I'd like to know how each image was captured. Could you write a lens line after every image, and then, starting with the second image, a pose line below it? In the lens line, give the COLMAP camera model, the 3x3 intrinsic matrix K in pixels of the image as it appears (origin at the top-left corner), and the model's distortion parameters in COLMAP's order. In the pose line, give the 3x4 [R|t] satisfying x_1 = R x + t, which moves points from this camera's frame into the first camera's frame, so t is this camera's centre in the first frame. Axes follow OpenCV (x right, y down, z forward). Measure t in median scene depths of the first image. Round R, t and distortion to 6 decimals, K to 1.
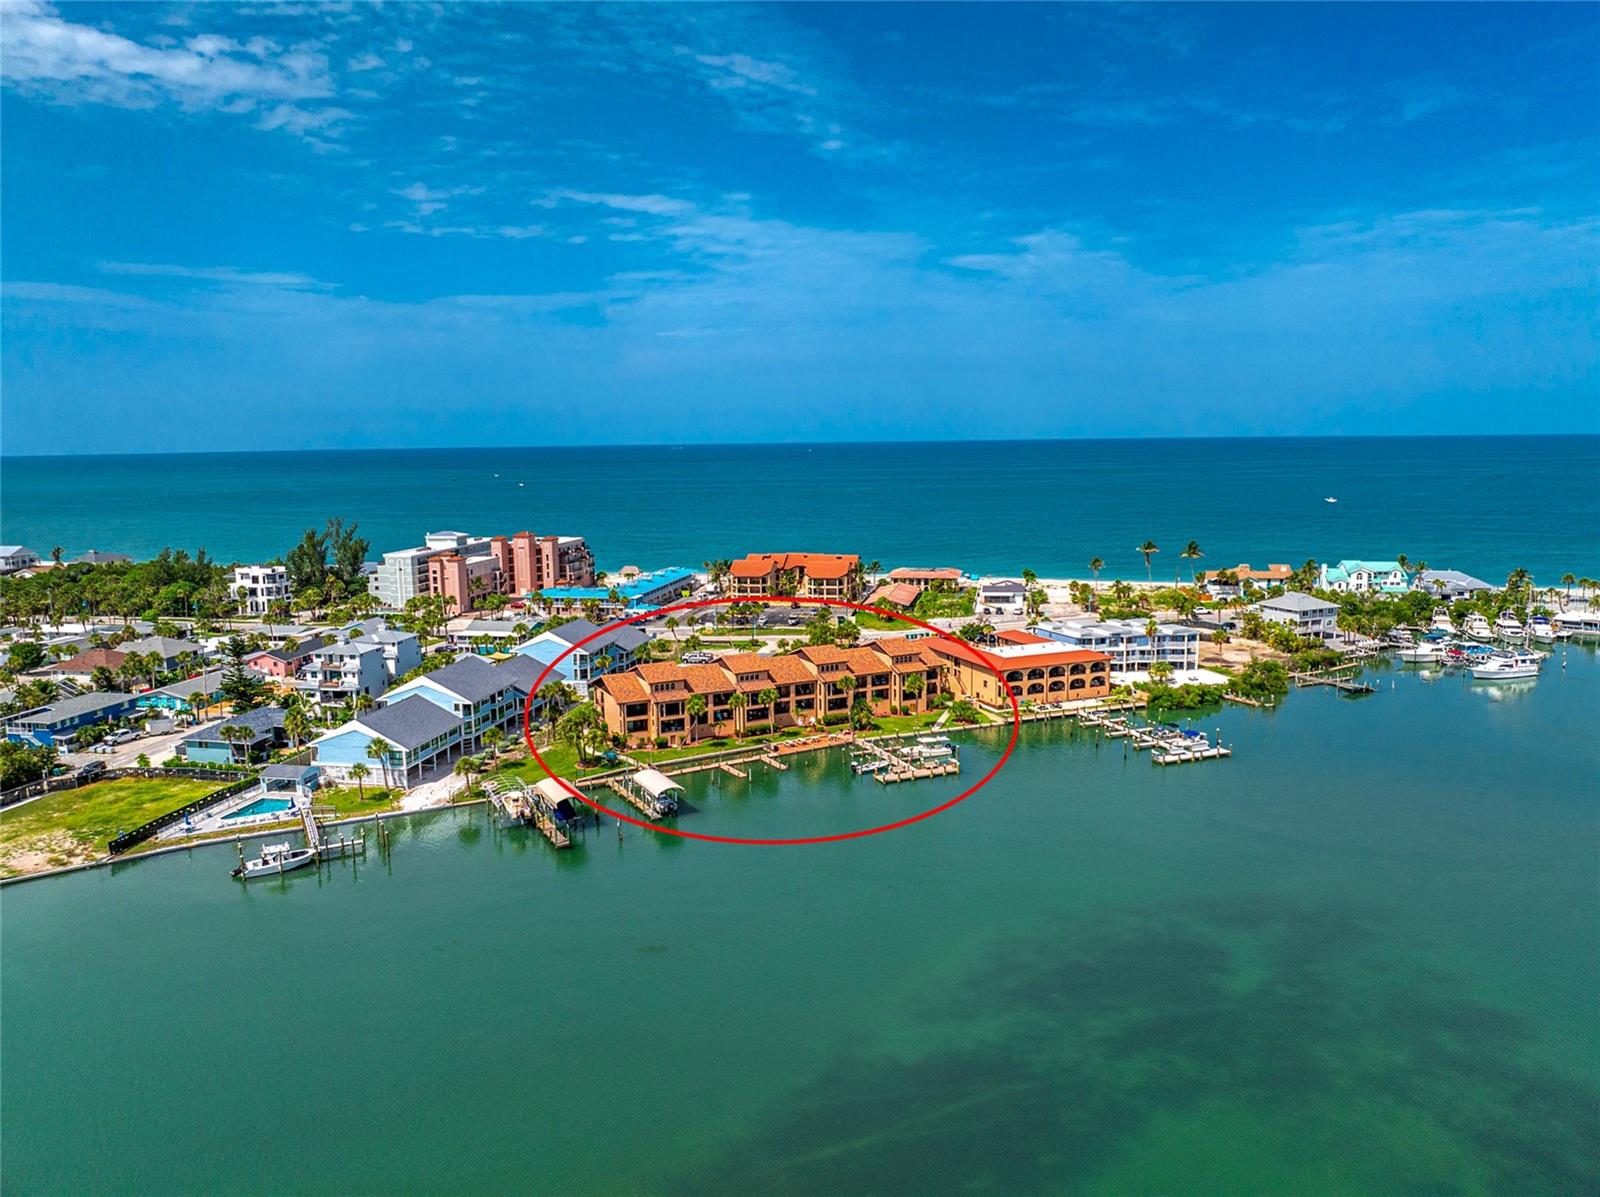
lens RADIAL K [[1118.1, 0, 804.3], [0, 1118.1, 593.5], [0, 0, 1]] dist [0.001159, -0.069976]
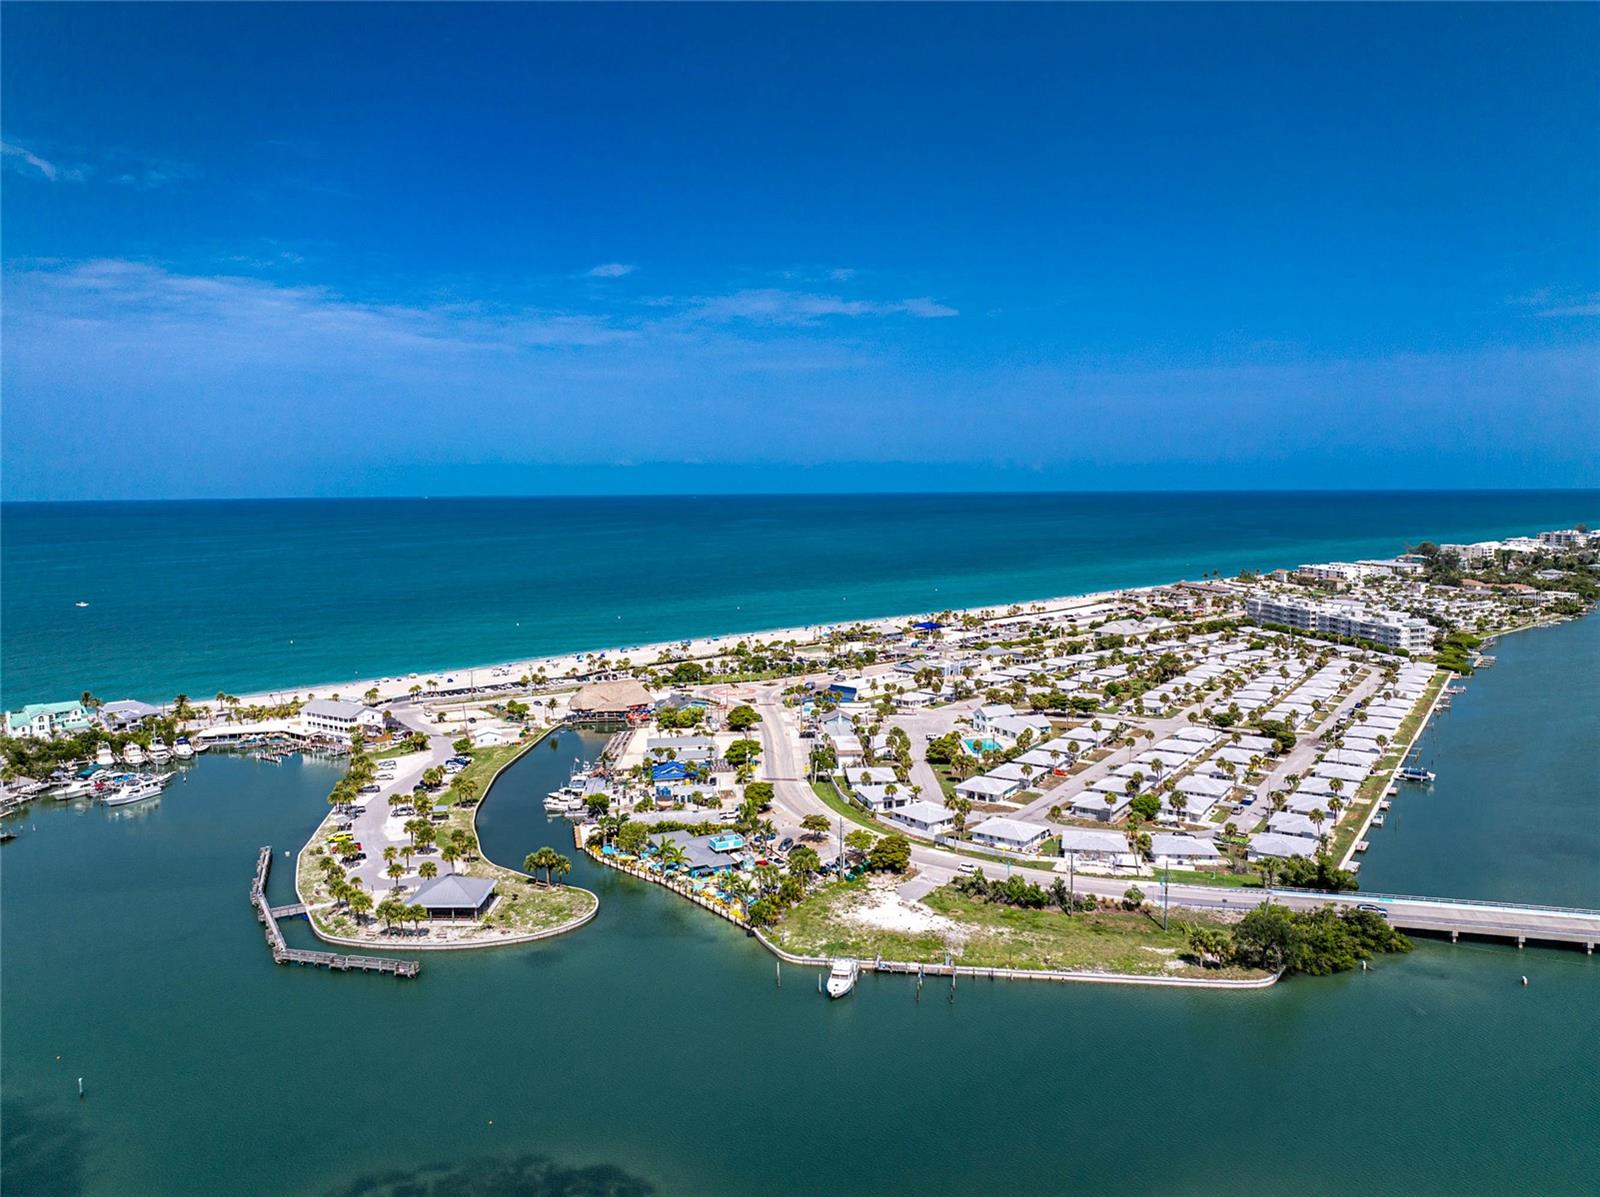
lens RADIAL K [[1141.6, 0, 803.6], [0, 1141.6, 594.5], [0, 0, 1]] dist [-0.068977, 0.030652]
pose [[0.558993, -0.067304, 0.826436, 0.004897], [0.113071, 0.993577, 0.004435, -0.081799], [-0.821427, 0.090967, 0.563013, -0.407563]]
